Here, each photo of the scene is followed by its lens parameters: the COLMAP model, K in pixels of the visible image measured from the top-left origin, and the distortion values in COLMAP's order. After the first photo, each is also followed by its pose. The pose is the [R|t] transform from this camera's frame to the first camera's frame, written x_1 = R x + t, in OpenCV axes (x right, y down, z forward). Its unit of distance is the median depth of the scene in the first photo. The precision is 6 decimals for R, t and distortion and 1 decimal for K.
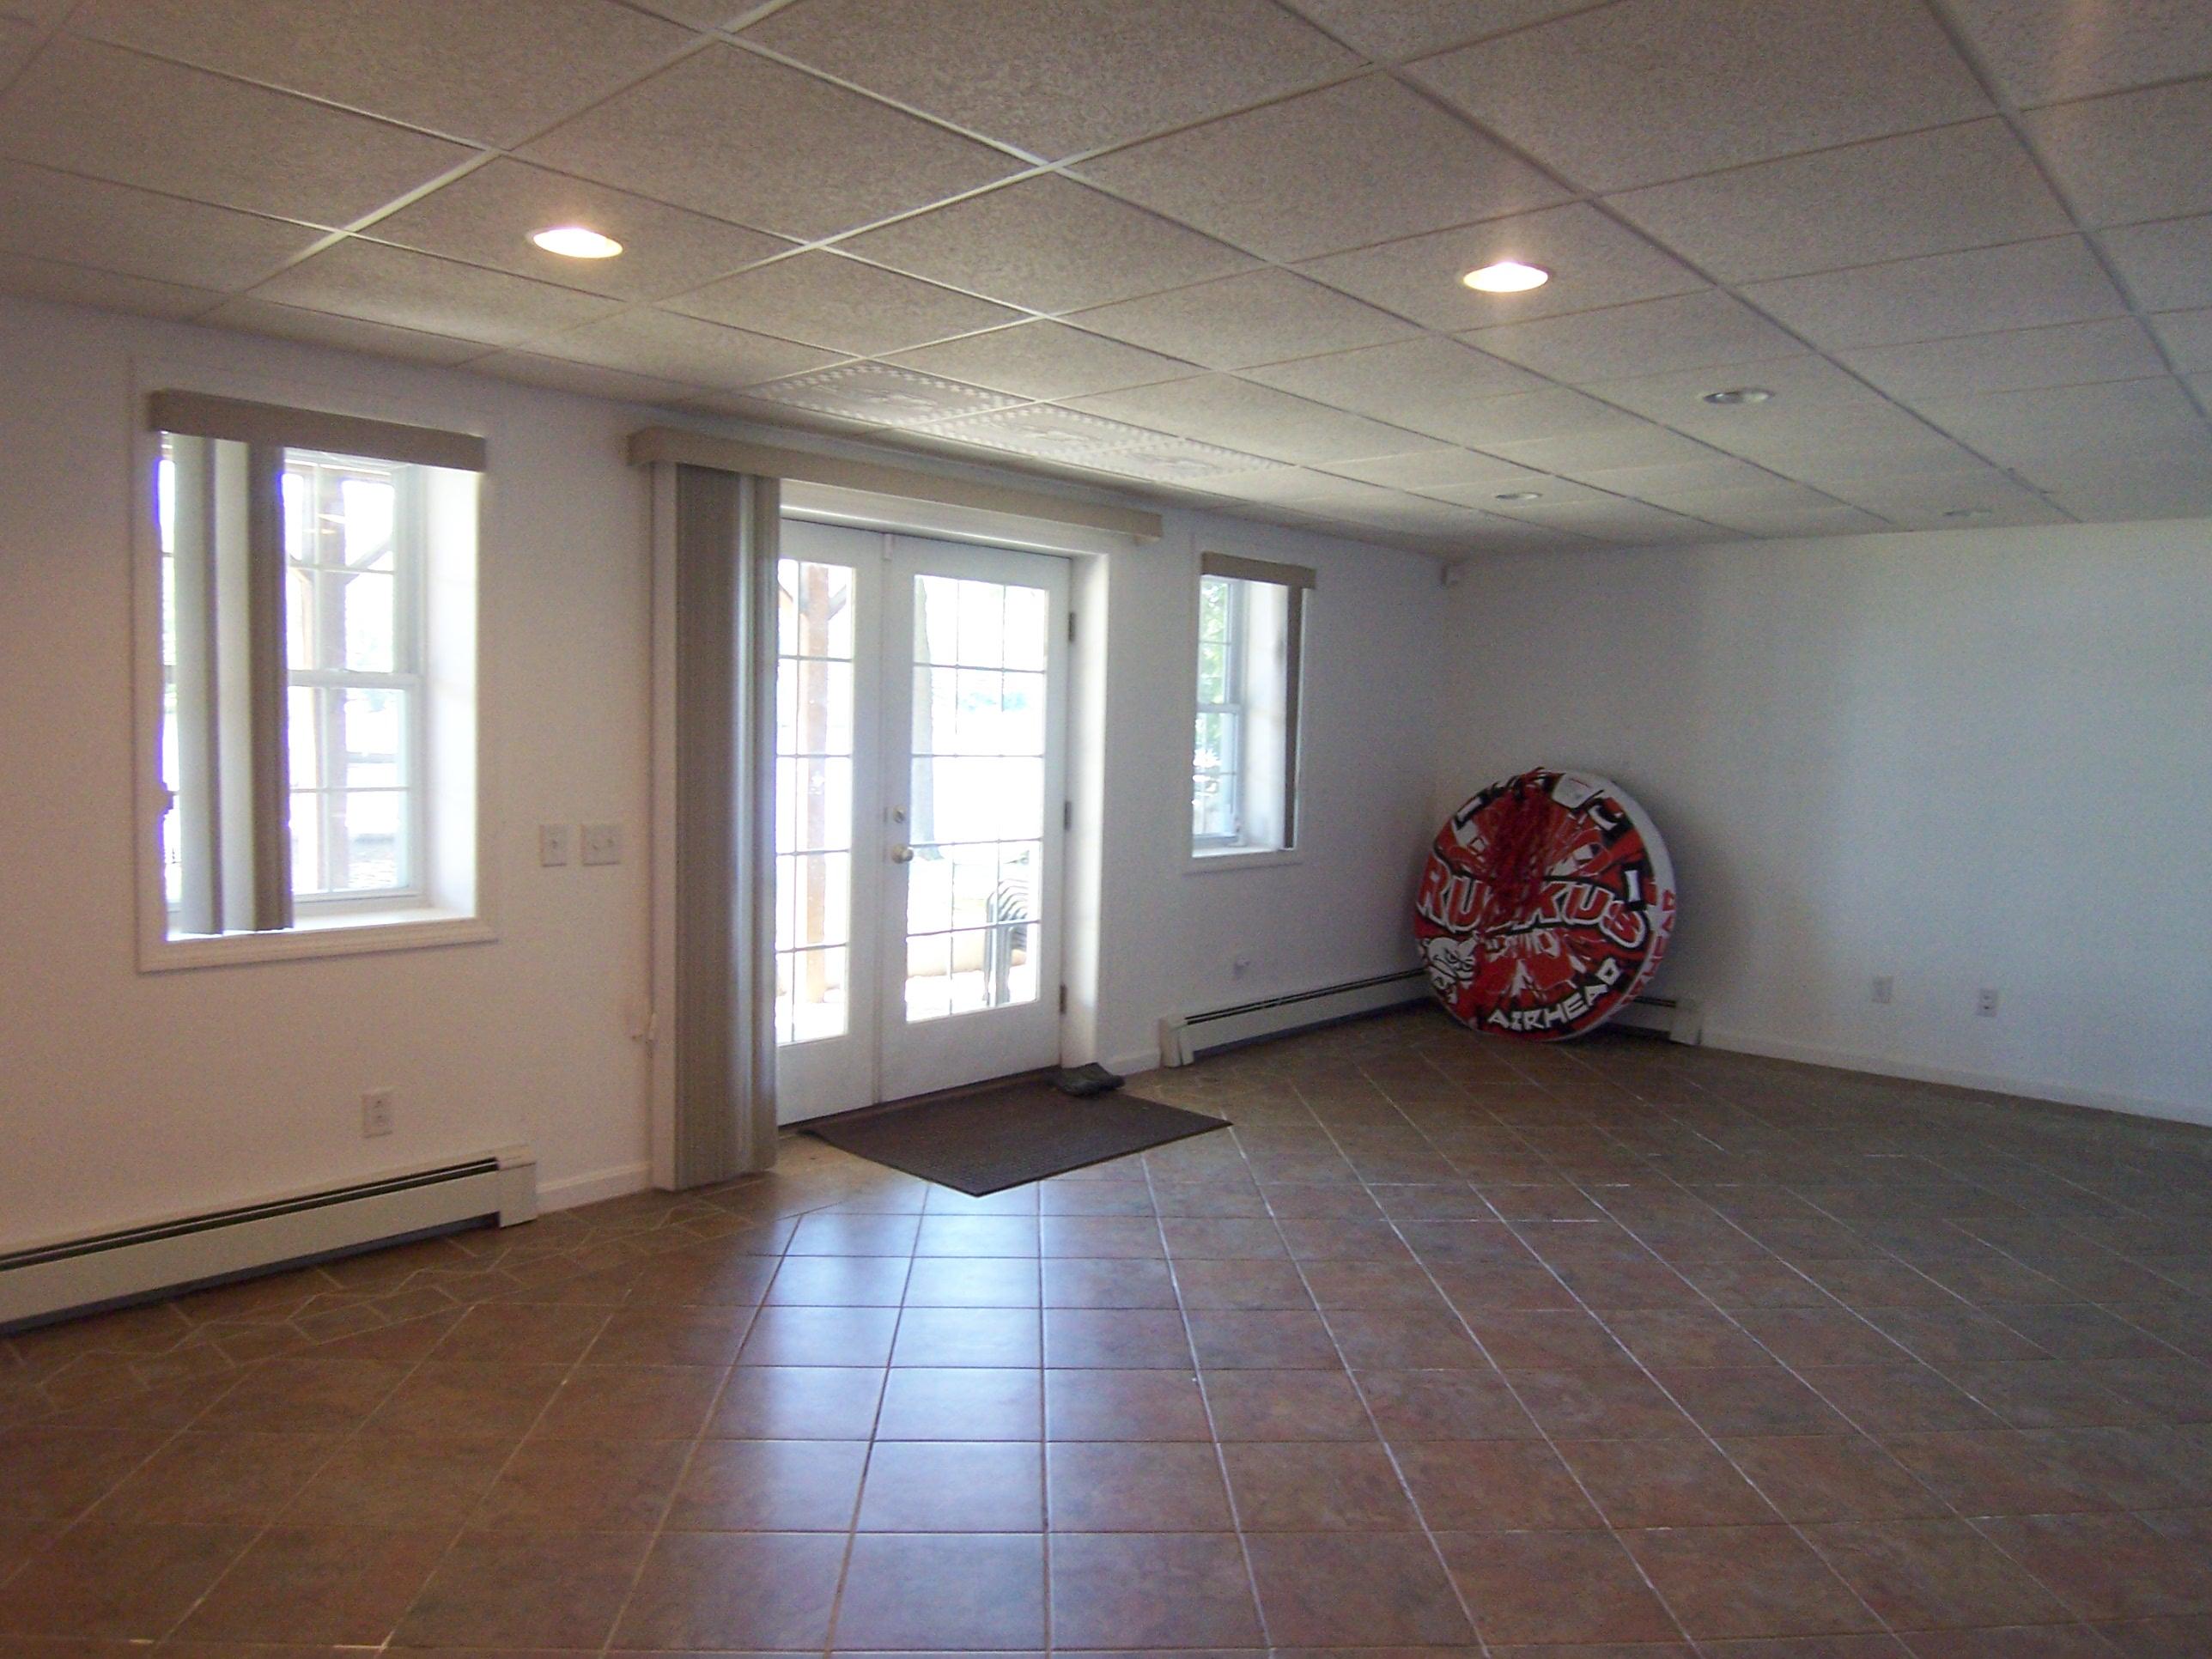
lens RADIAL K [[1488.6, 0, 1102.5], [0, 1488.6, 839.5], [0, 0, 1]] dist [0.004085, -0.071474]
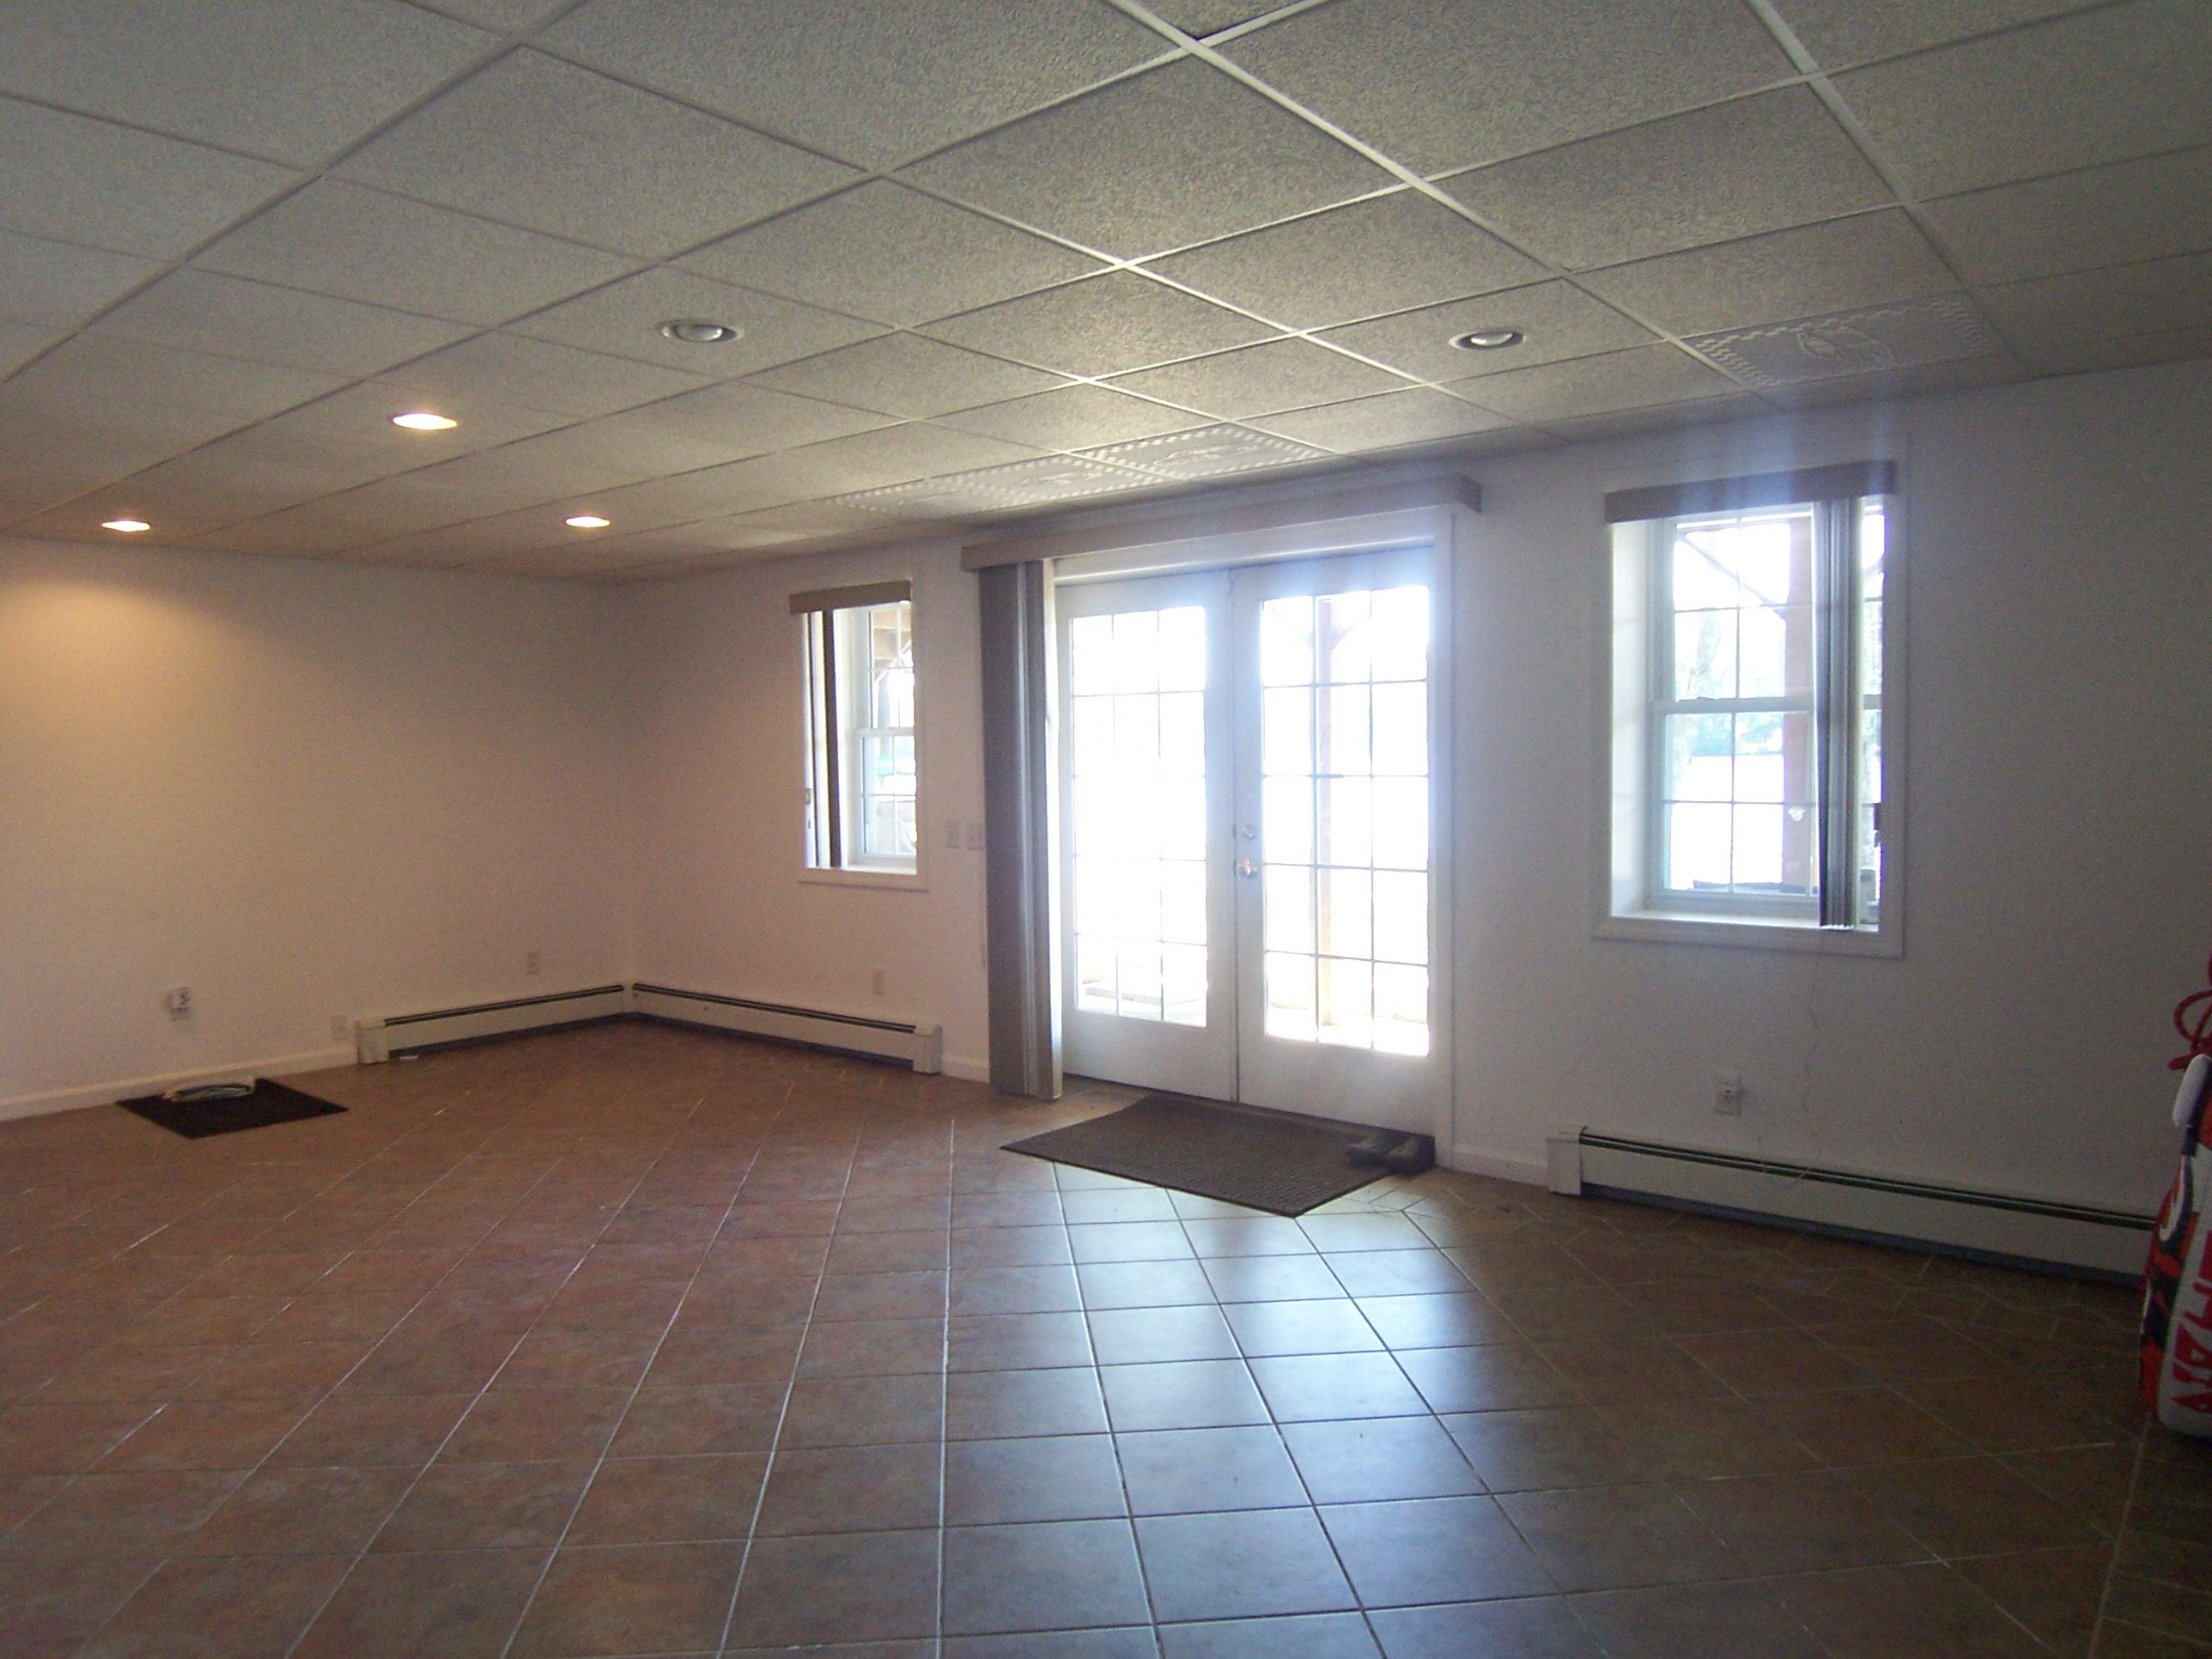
lens RADIAL K [[1488.6, 0, 1102.5], [0, 1488.6, 839.5], [0, 0, 1]] dist [0.004085, -0.071474]
pose [[0.045055, 0.032190, -0.998466, 1.142949], [-0.067350, 0.997305, 0.029114, -0.044258], [0.996712, 0.065935, 0.047101, 1.069337]]
